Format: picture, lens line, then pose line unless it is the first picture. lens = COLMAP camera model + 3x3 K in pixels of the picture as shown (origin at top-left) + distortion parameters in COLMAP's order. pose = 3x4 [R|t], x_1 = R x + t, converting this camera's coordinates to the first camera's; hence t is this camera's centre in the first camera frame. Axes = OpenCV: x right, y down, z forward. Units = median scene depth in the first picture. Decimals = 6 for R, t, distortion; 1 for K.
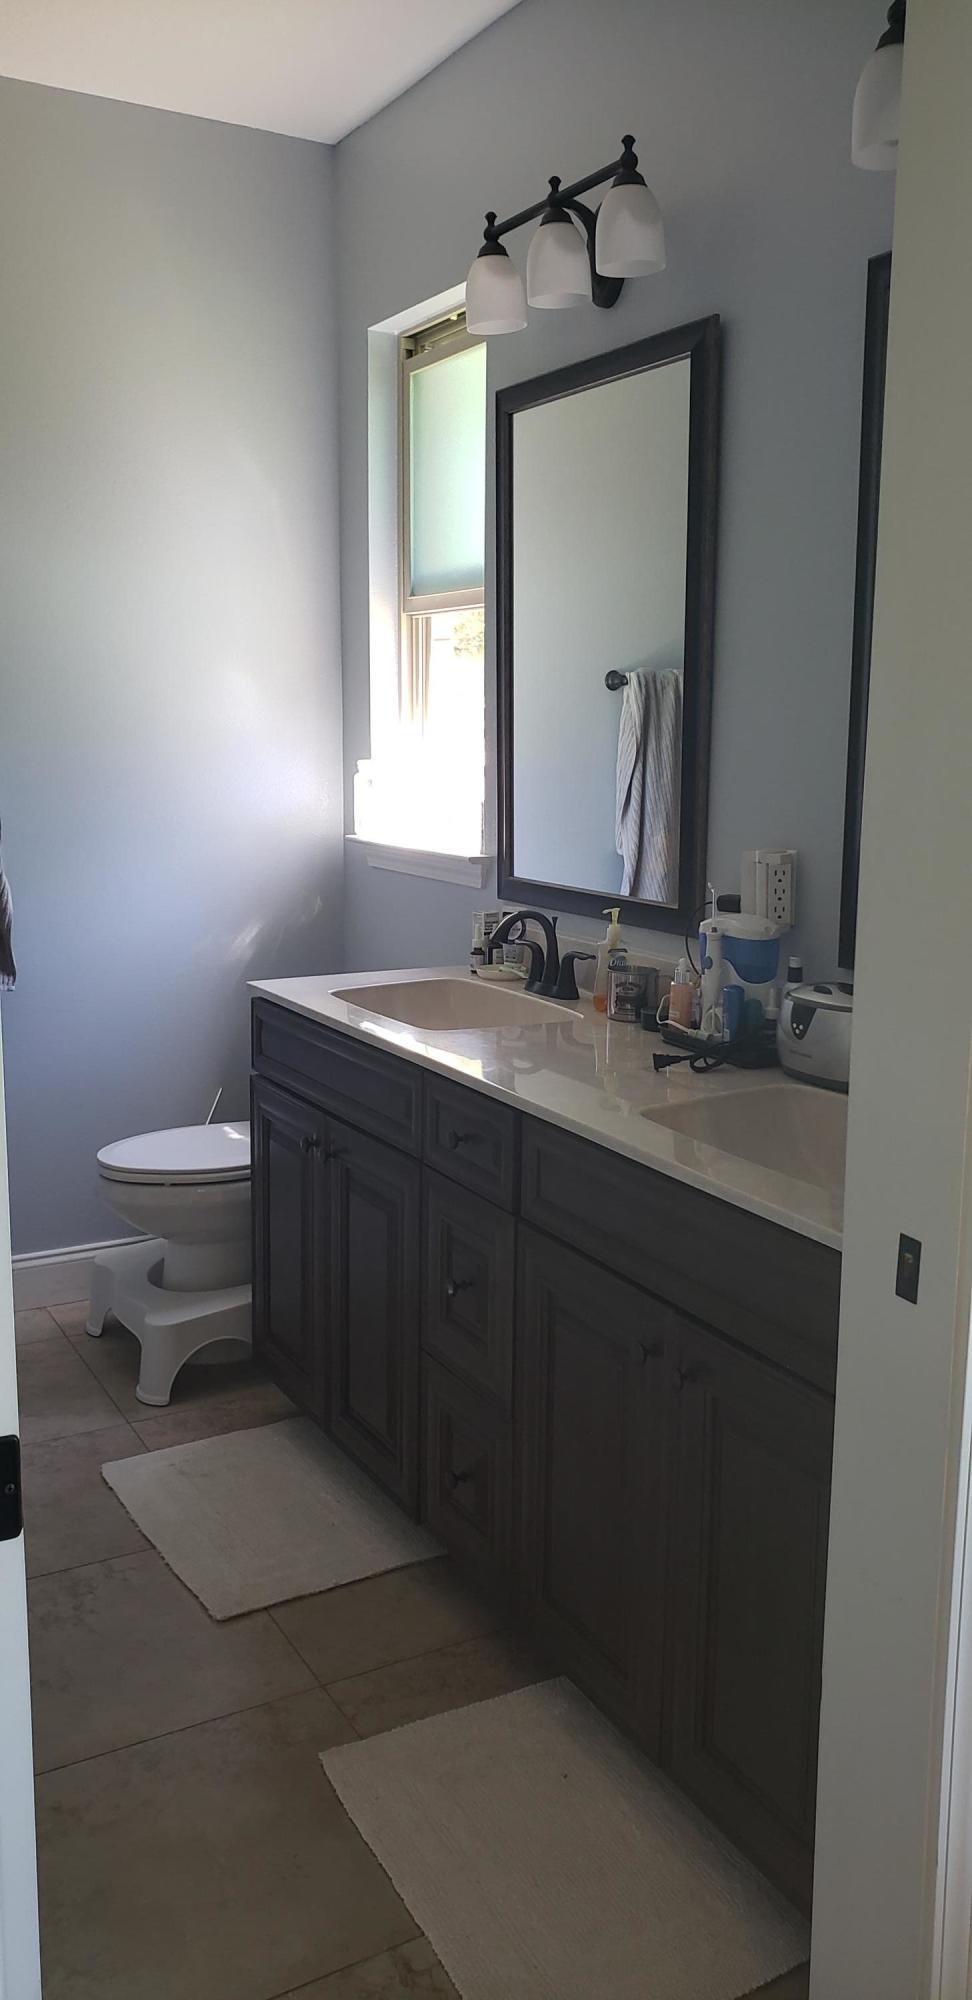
lens RADIAL K [[1559.0, 0, 502.4], [0, 1559.0, 1077.2], [0, 0, 1]] dist [0.086555, -0.125506]
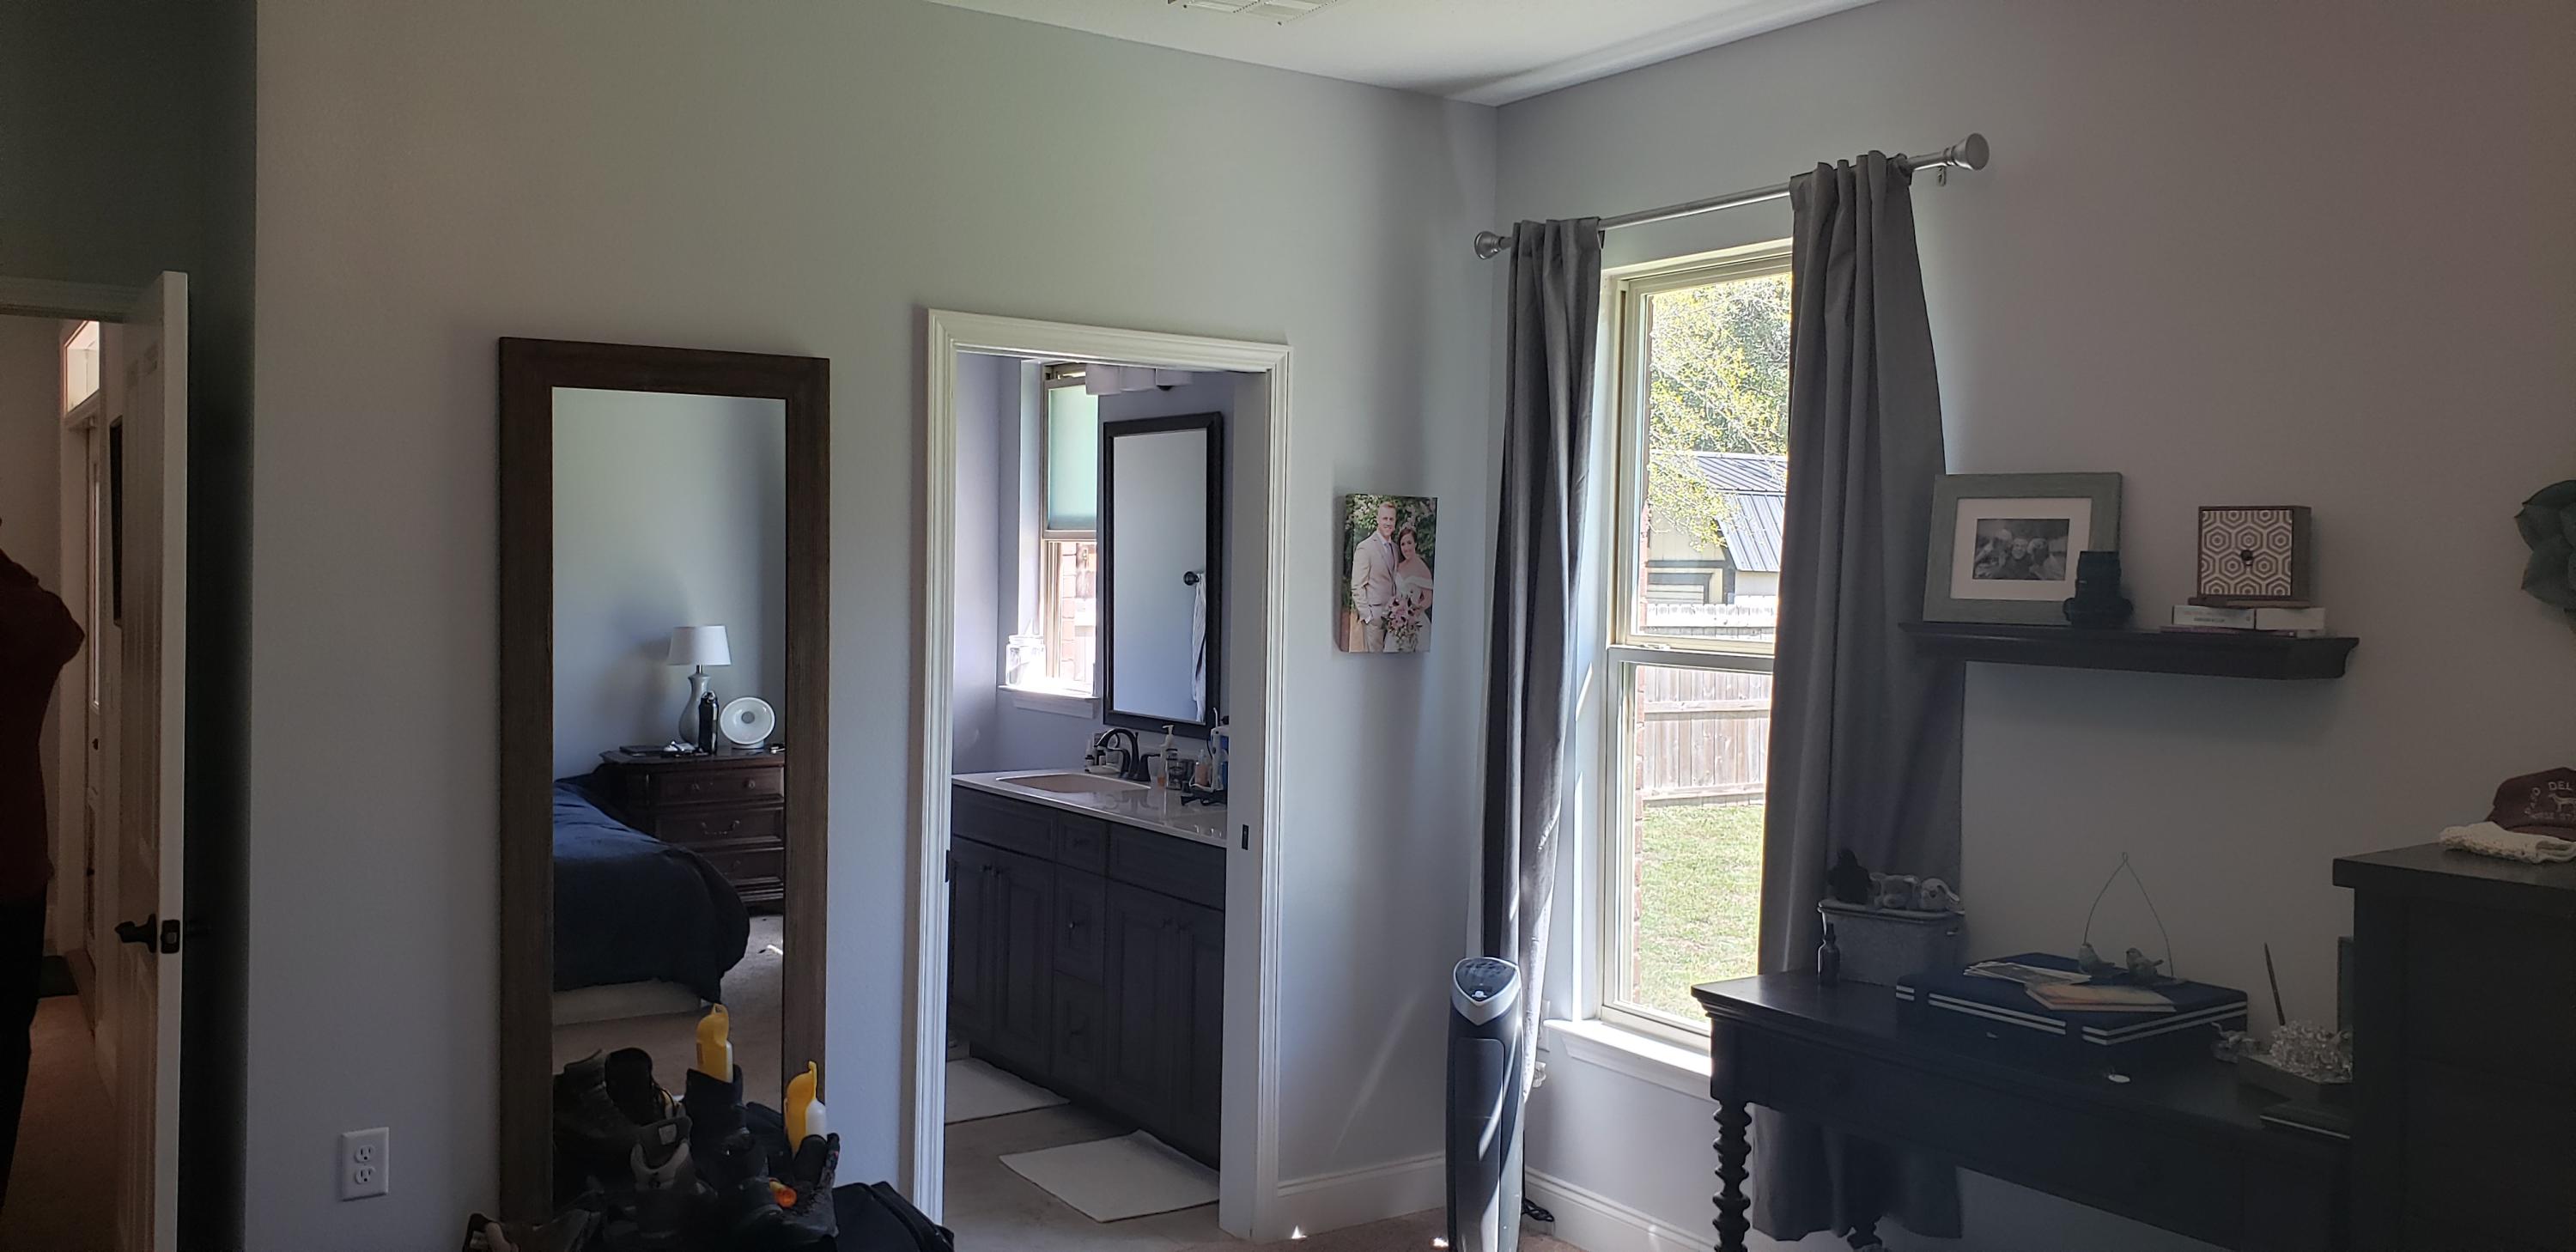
lens RADIAL K [[2008.0, 0, 1279.6], [0, 2008.0, 635.8], [0, 0, 1]] dist [0.086555, -0.125506]
pose [[0.997262, 0.003844, 0.073854, 0.025982], [0.009779, 0.983024, -0.183217, 0.177437], [-0.073305, 0.183437, 0.980294, -1.054106]]
